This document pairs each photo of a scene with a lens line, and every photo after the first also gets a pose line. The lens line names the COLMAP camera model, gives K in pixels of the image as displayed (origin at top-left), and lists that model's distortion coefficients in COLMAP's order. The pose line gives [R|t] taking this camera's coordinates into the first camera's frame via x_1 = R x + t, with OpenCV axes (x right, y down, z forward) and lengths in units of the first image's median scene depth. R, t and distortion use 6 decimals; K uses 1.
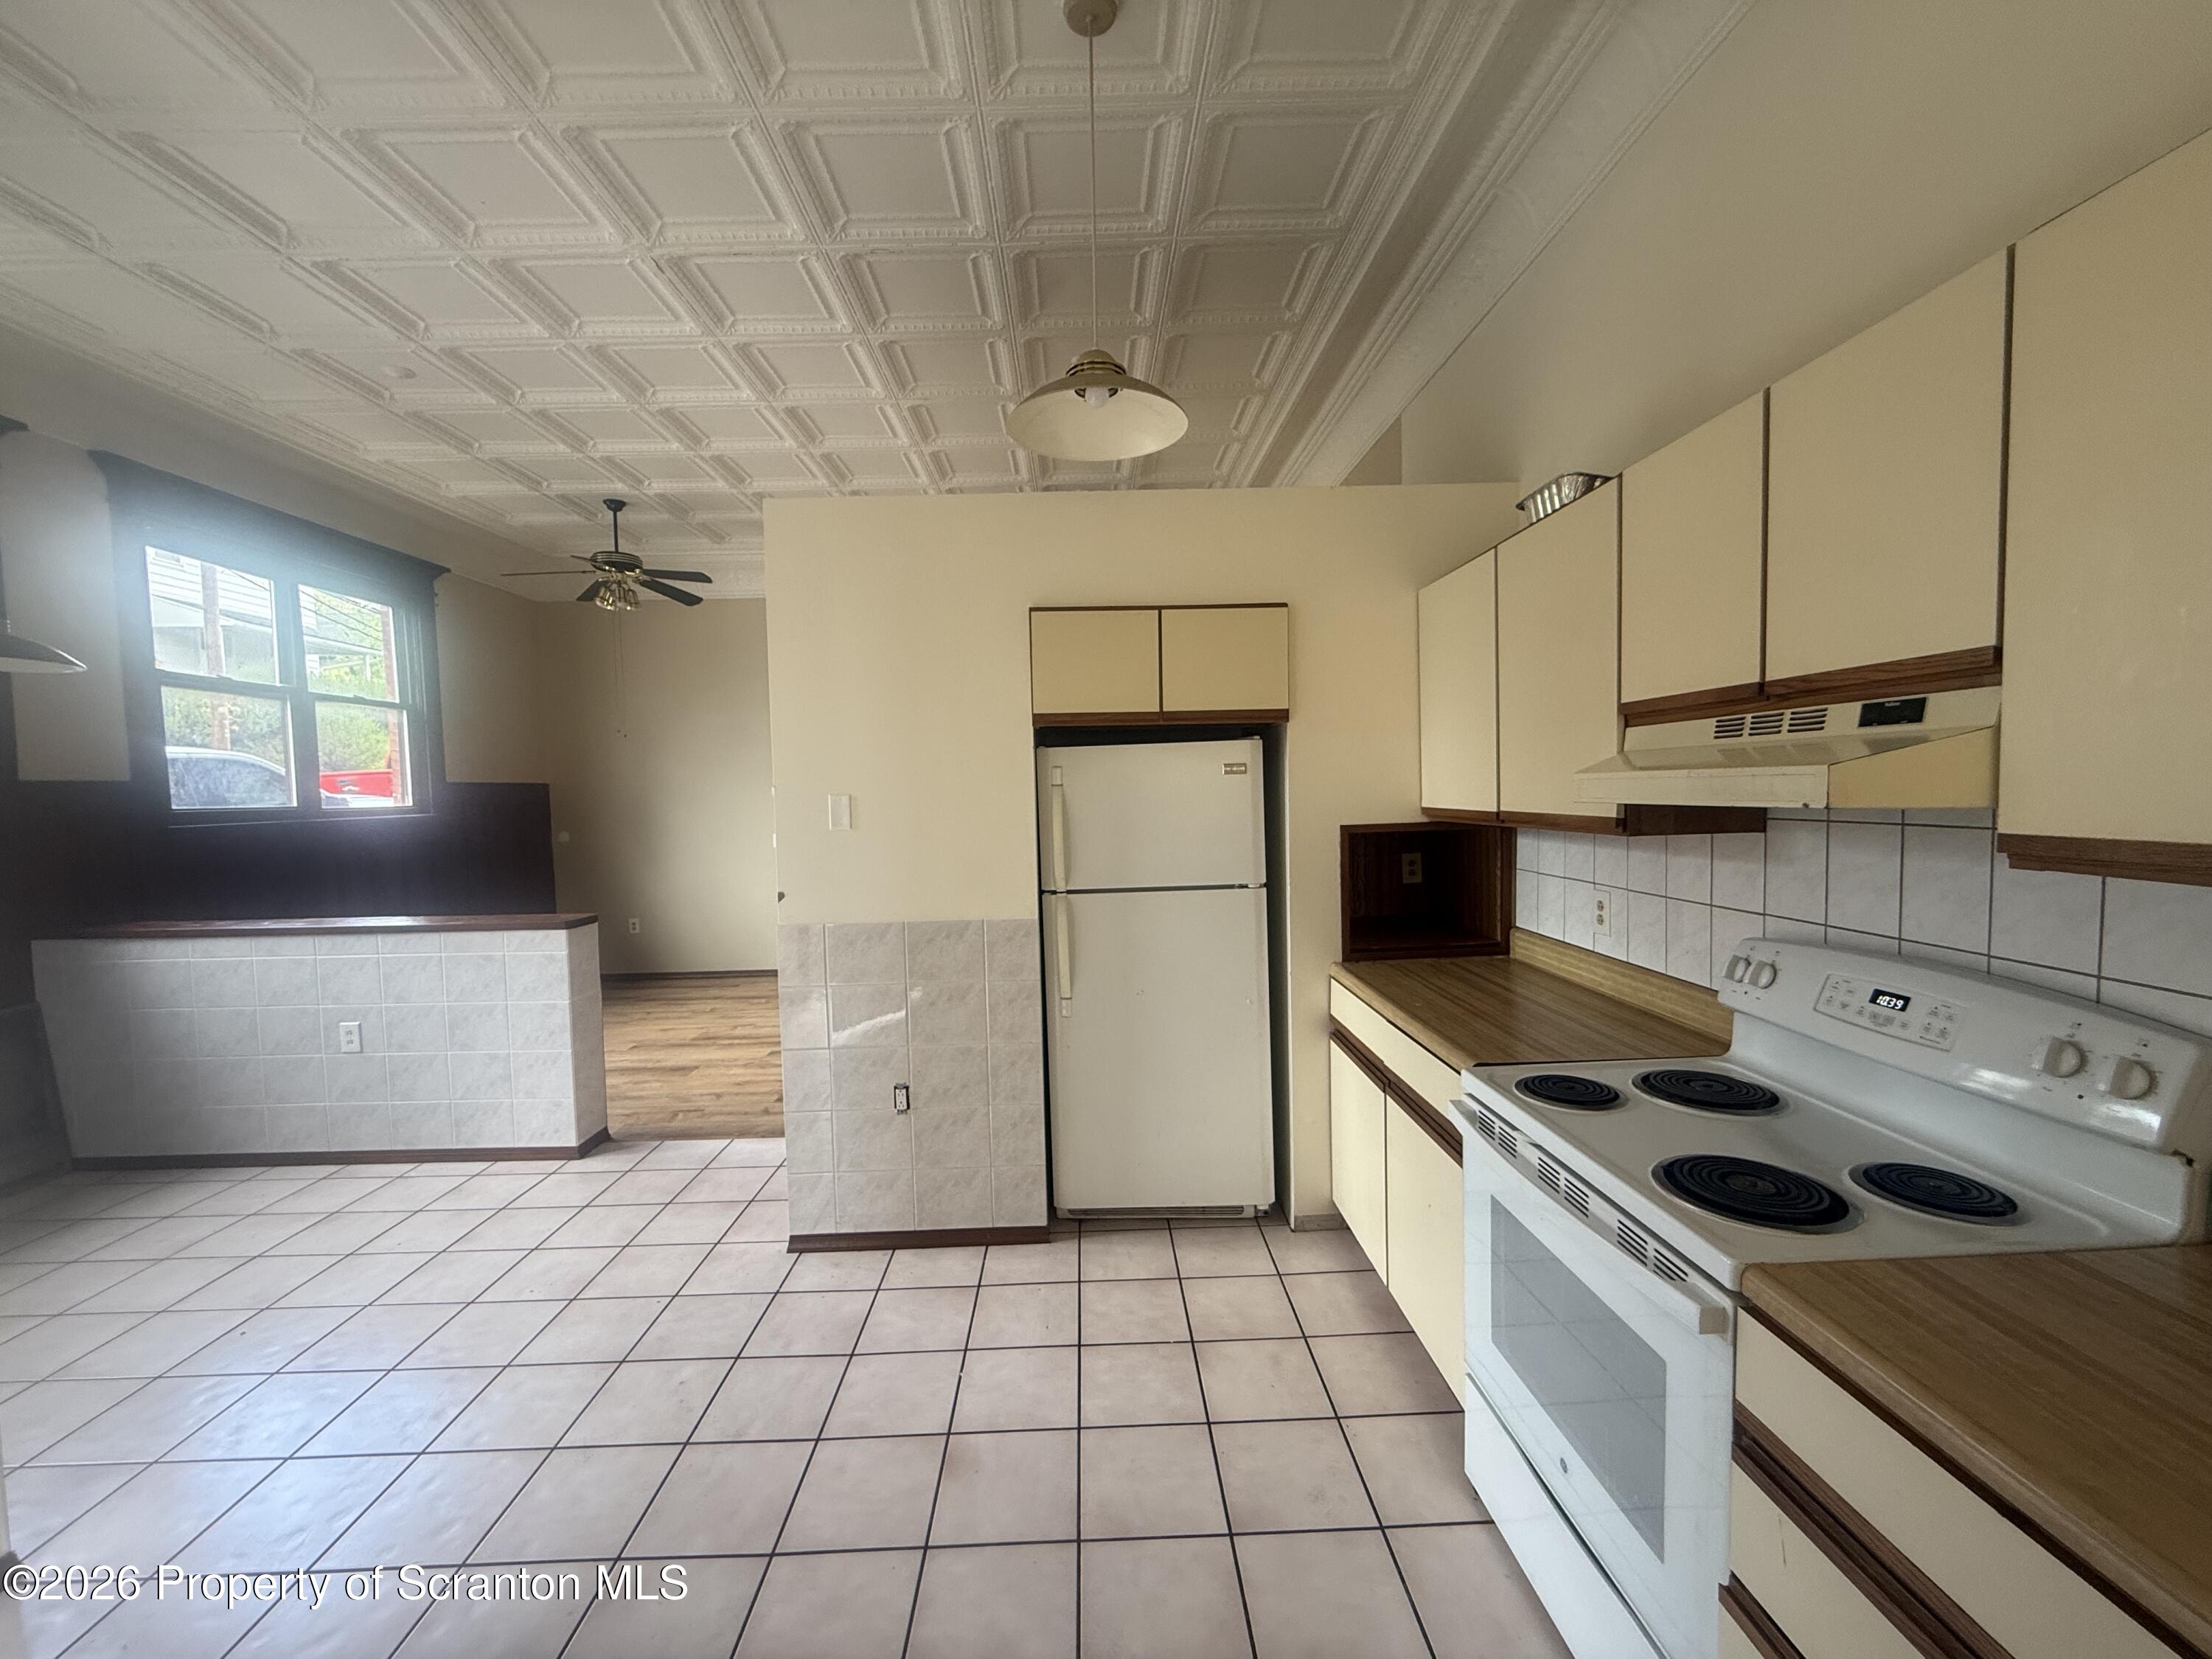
lens RADIAL K [[885.6, 0, 1101.4], [0, 885.6, 833.2], [0, 0, 1]] dist [0.000904, -0.000001]
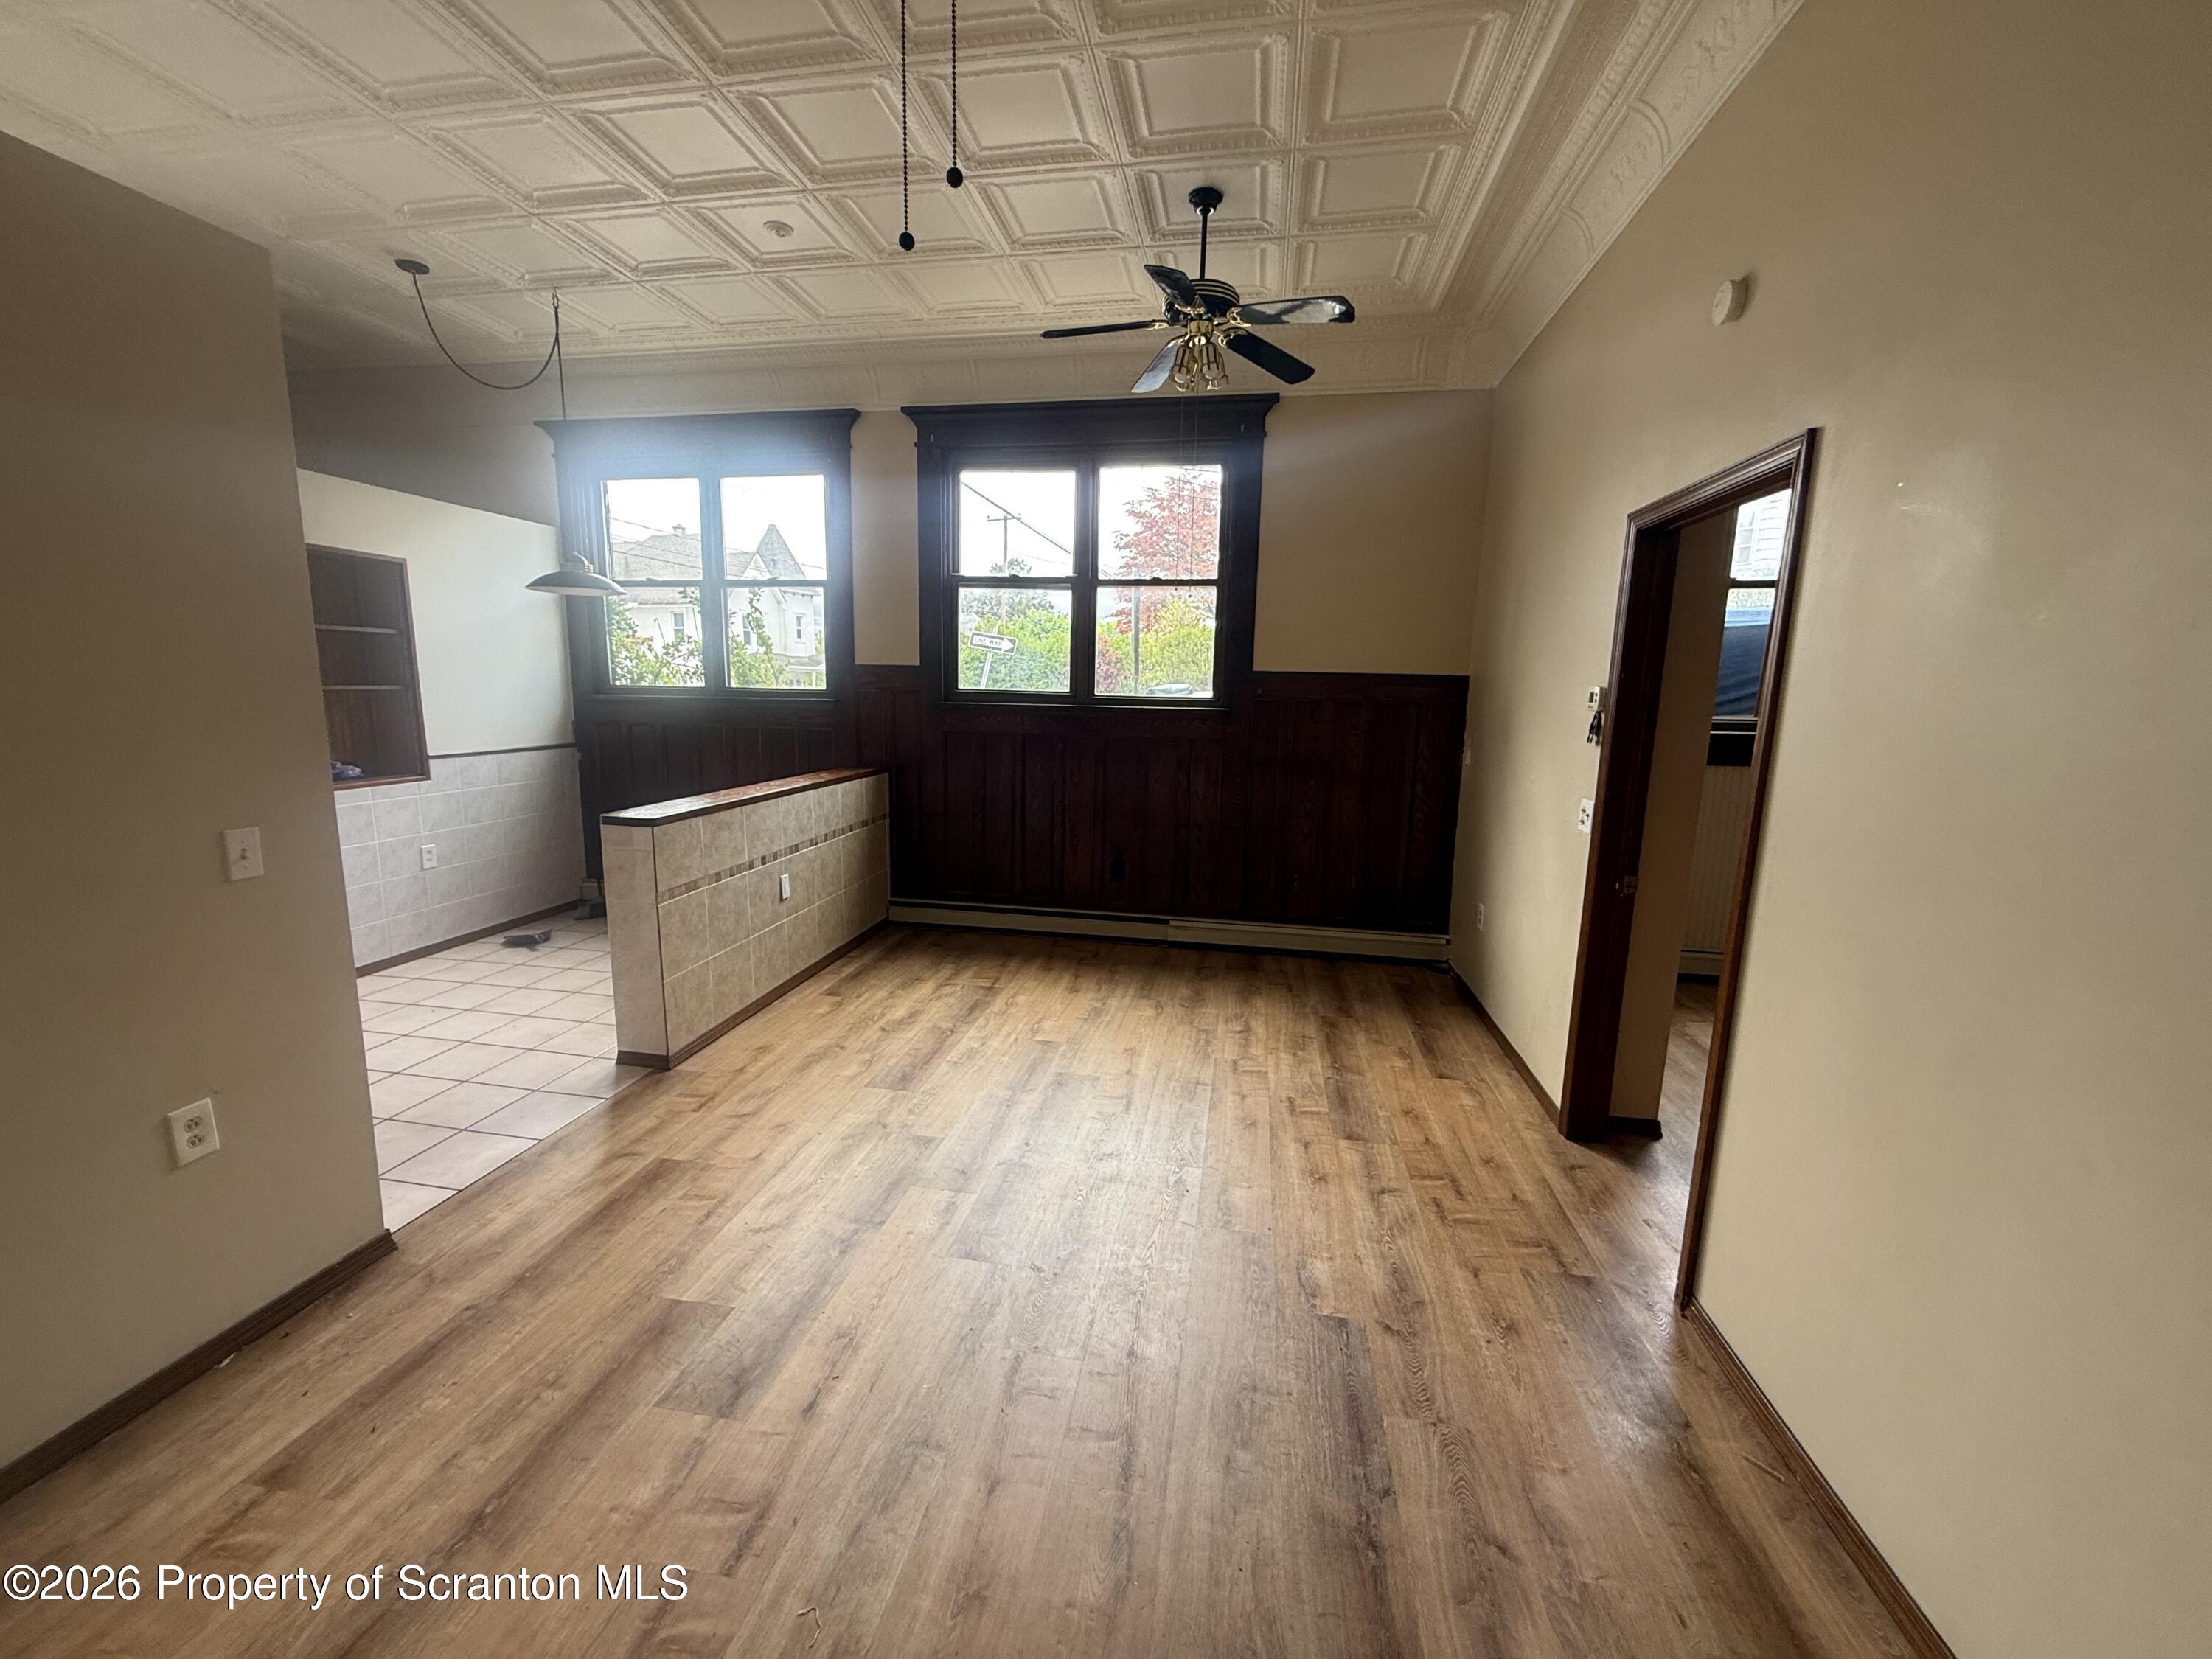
lens RADIAL K [[885.6, 0, 1101.4], [0, 885.6, 833.2], [0, 0, 1]] dist [0.000904, -0.000001]
pose [[-0.195202, 0.174215, -0.965166, 0.176989], [-0.075103, 0.978552, 0.191820, -0.090999], [0.977883, 0.109931, -0.177931, 1.621913]]
